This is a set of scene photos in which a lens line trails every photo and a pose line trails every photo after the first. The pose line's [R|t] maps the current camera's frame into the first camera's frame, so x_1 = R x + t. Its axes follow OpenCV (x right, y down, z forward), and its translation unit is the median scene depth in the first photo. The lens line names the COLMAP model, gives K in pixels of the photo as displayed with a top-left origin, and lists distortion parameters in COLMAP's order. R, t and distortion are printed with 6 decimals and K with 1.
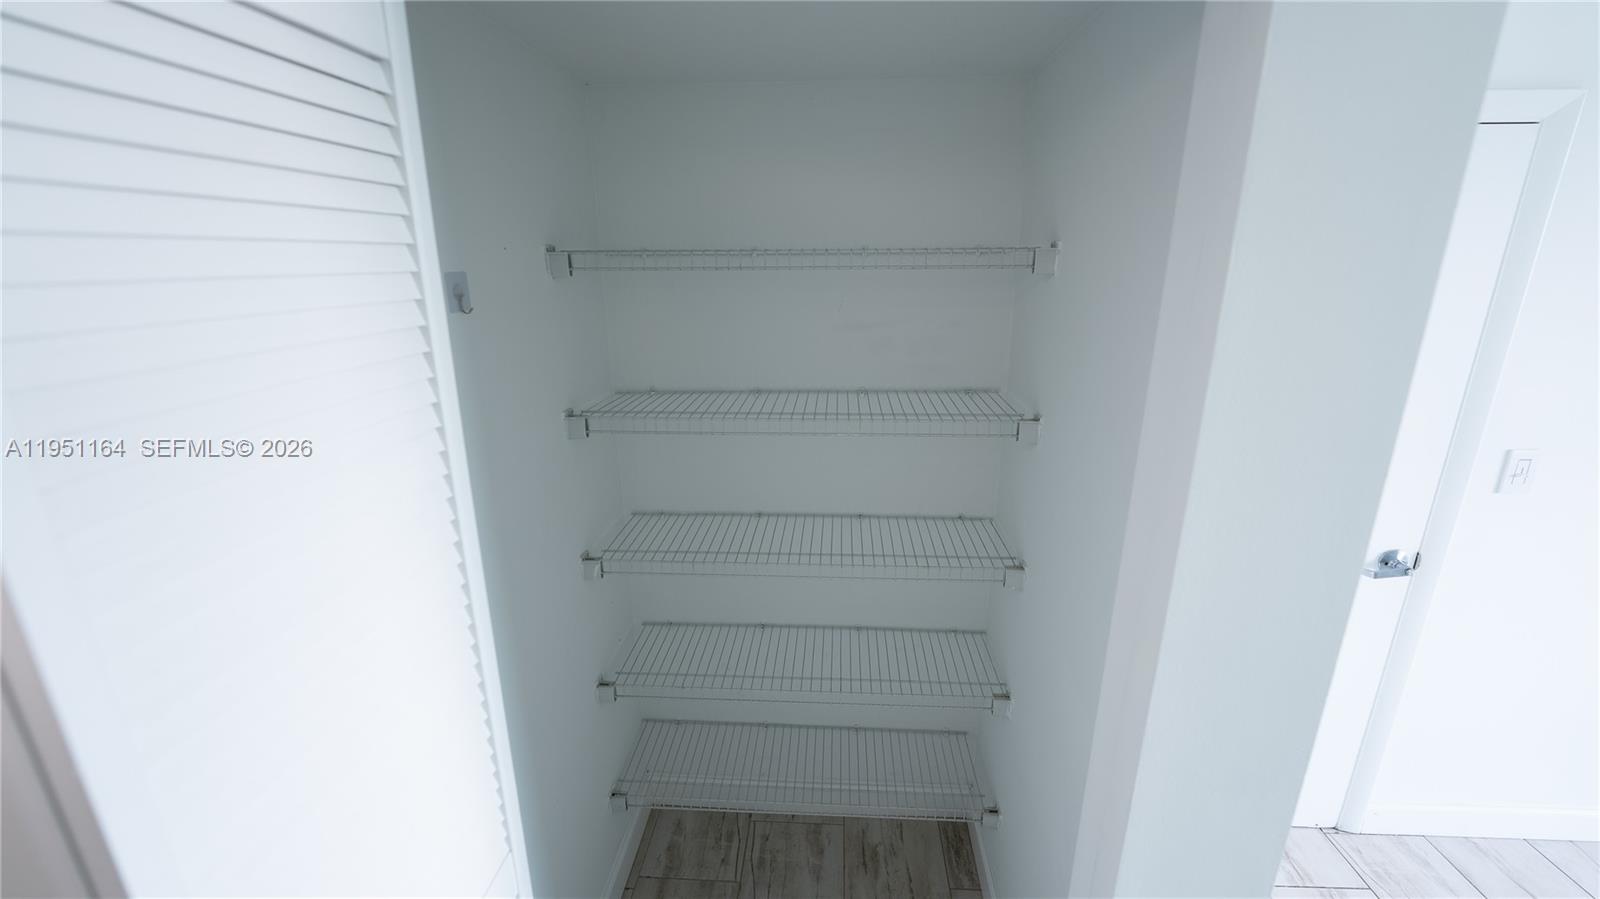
lens RADIAL K [[651.8, 0, 802.0], [0, 651.8, 449.7], [0, 0, 1]] dist [-0.003290, -0.000102]
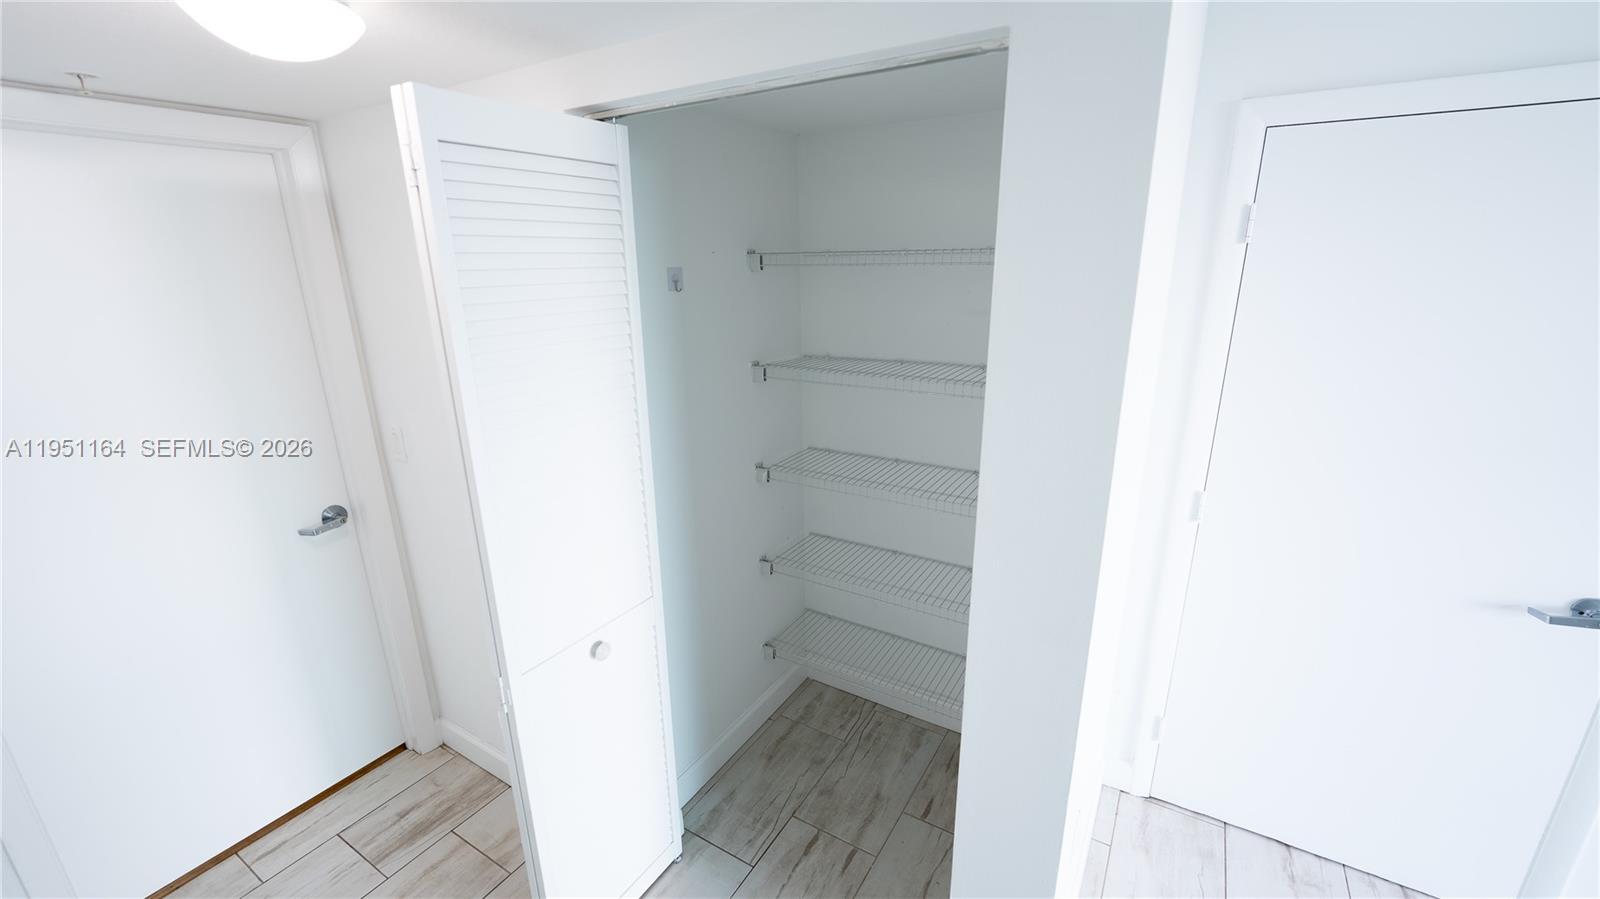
lens RADIAL K [[651.8, 0, 798.8], [0, 651.8, 453.2], [0, 0, 1]] dist [-0.003290, -0.000102]
pose [[0.882149, 0.127239, -0.453457, 0.356191], [-0.123328, 0.991626, 0.038327, 0.063860], [0.454536, 0.022114, 0.890454, -0.219648]]
